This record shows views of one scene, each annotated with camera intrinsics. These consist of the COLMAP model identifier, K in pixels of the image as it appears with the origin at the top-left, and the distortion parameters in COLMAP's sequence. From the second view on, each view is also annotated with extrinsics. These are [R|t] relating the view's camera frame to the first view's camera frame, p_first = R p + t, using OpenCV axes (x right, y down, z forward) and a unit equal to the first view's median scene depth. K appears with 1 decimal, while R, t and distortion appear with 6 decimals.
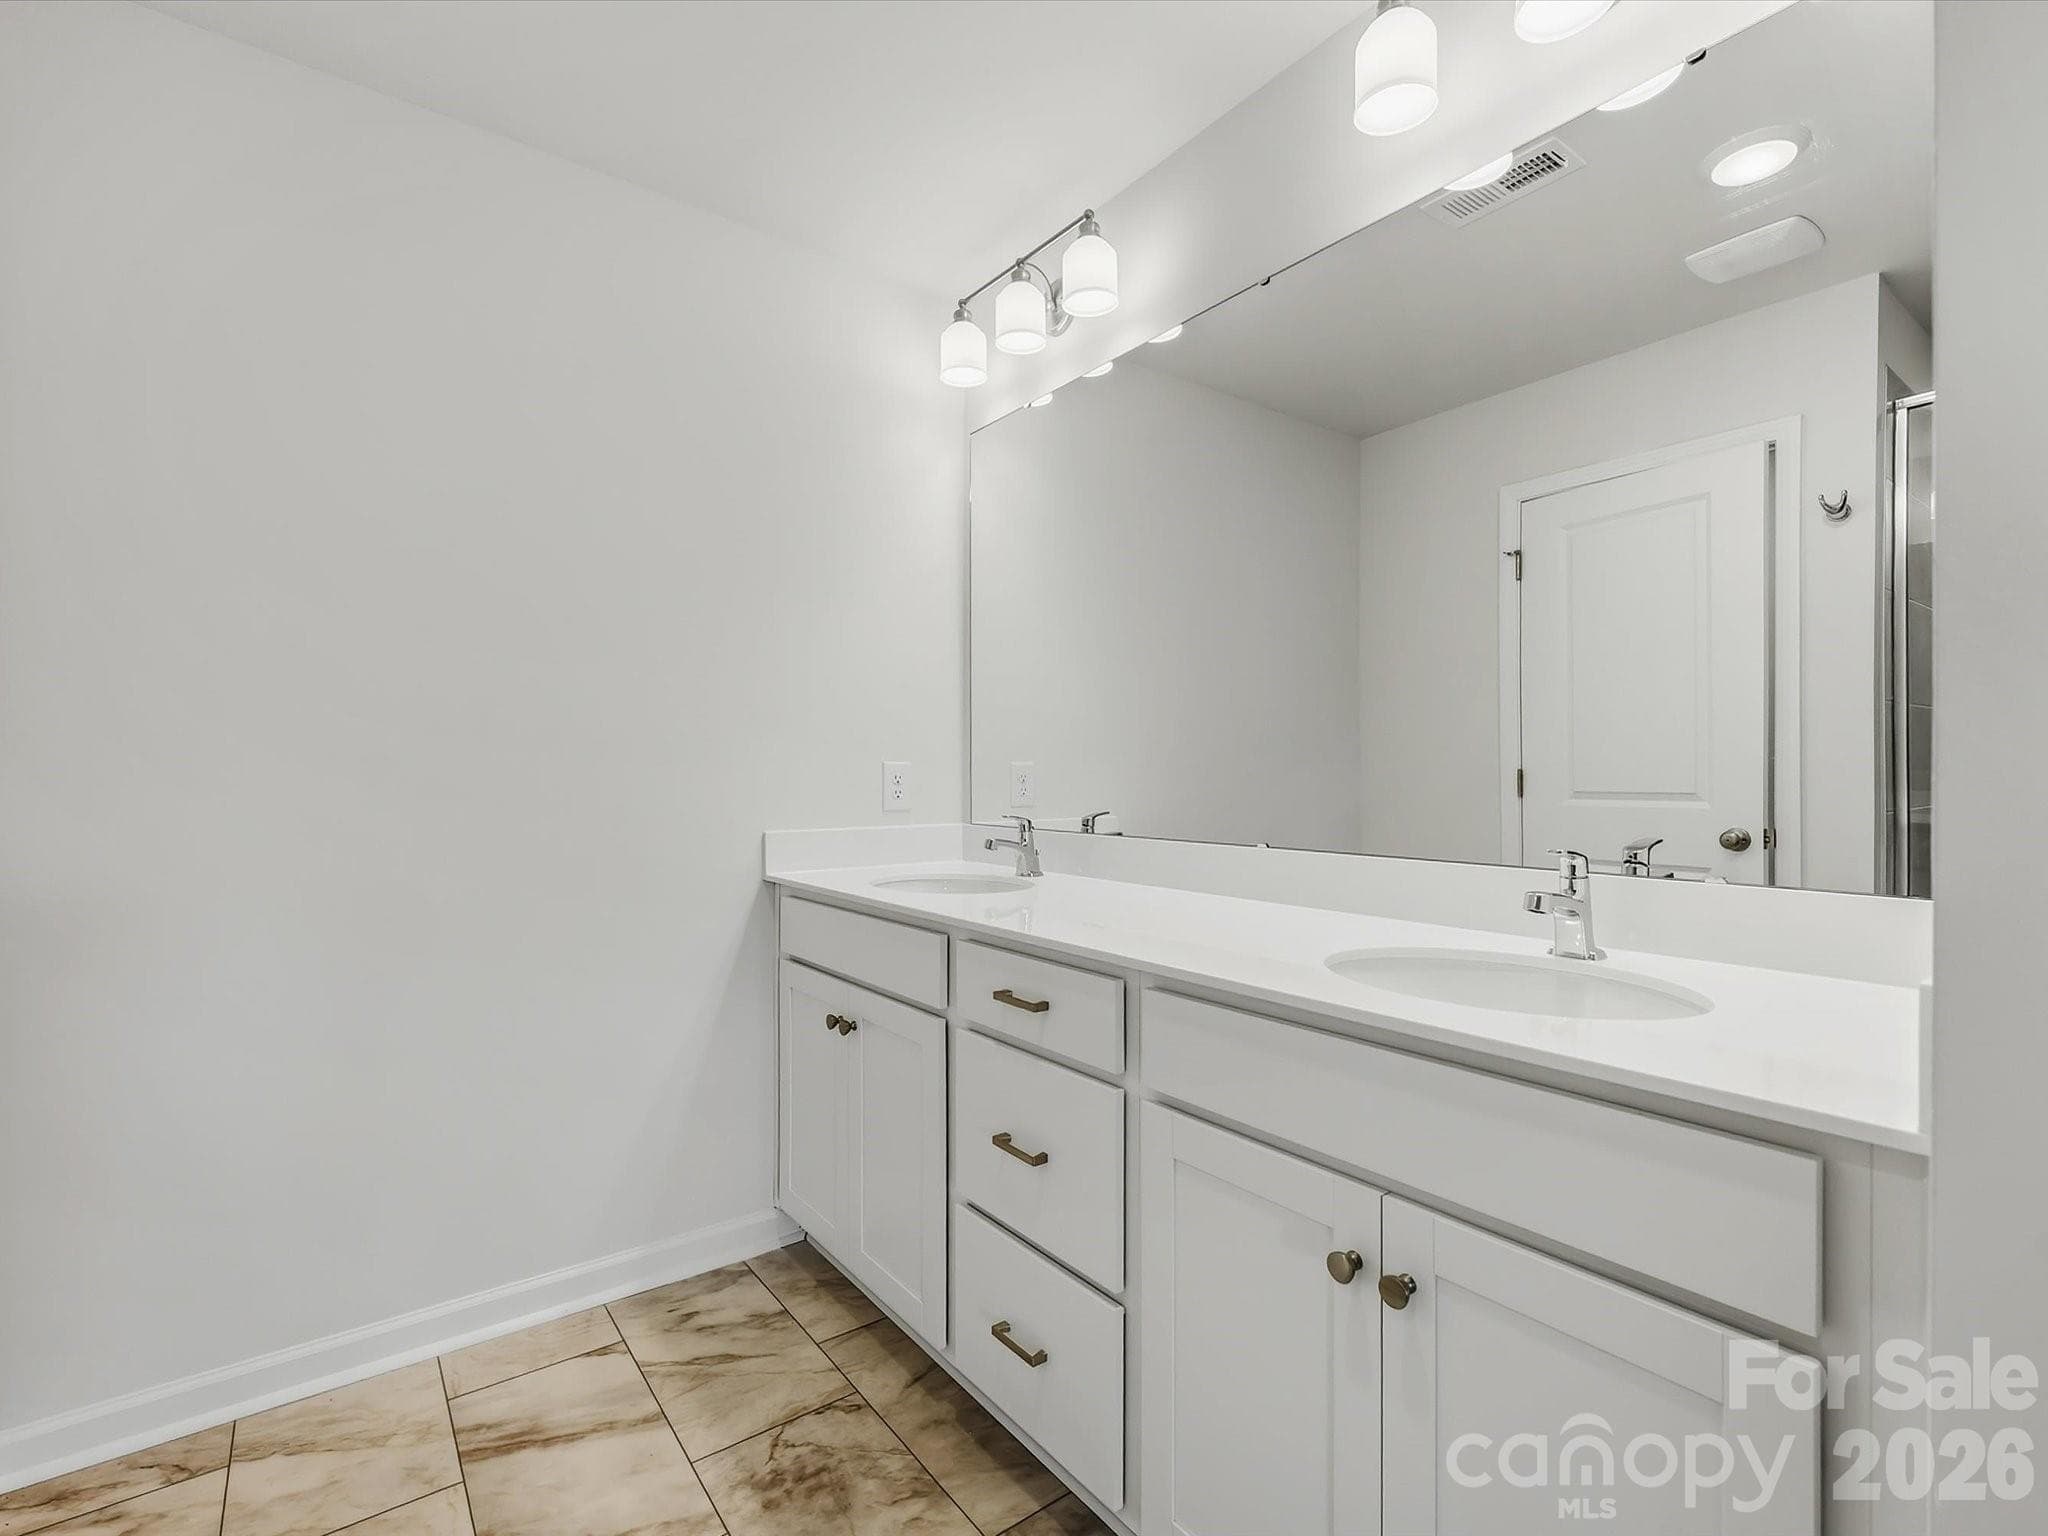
lens RADIAL K [[921.3, 0, 1019.4], [0, 921.3, 770.1], [0, 0, 1]] dist [-0.000389, 0.000164]
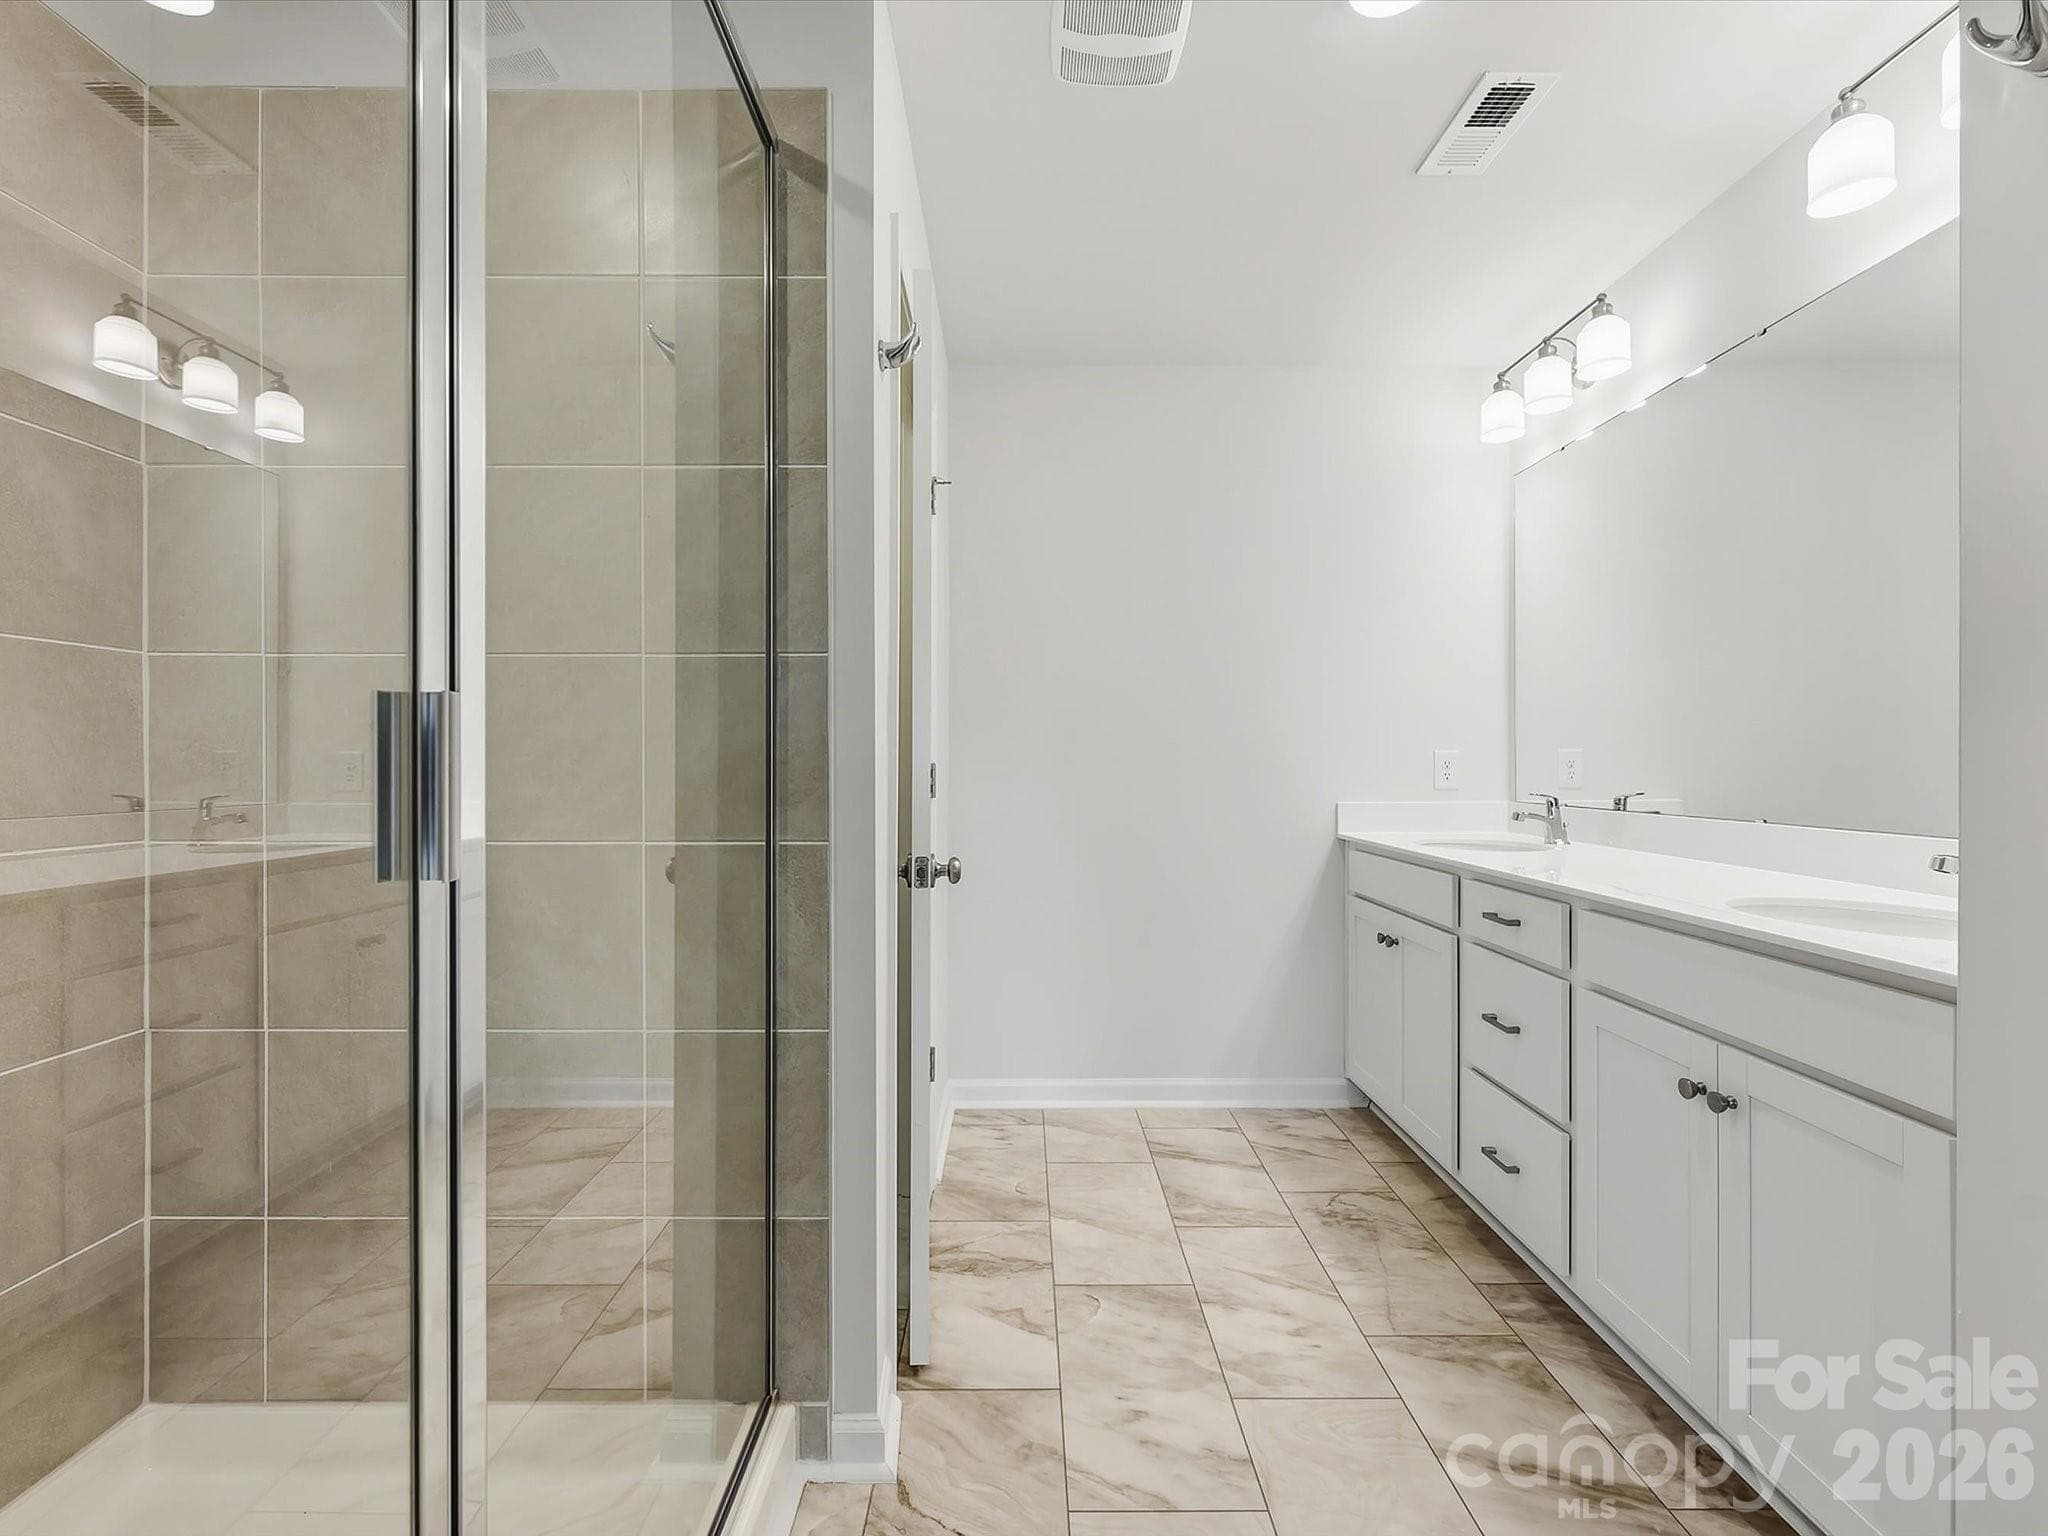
lens RADIAL K [[921.3, 0, 1019.4], [0, 921.3, 770.1], [0, 0, 1]] dist [-0.000389, 0.000164]
pose [[0.797357, 0.004741, -0.603489, 0.208406], [0.003489, 0.999916, 0.012464, 0.000166], [0.603497, -0.012043, 0.797274, -0.456015]]
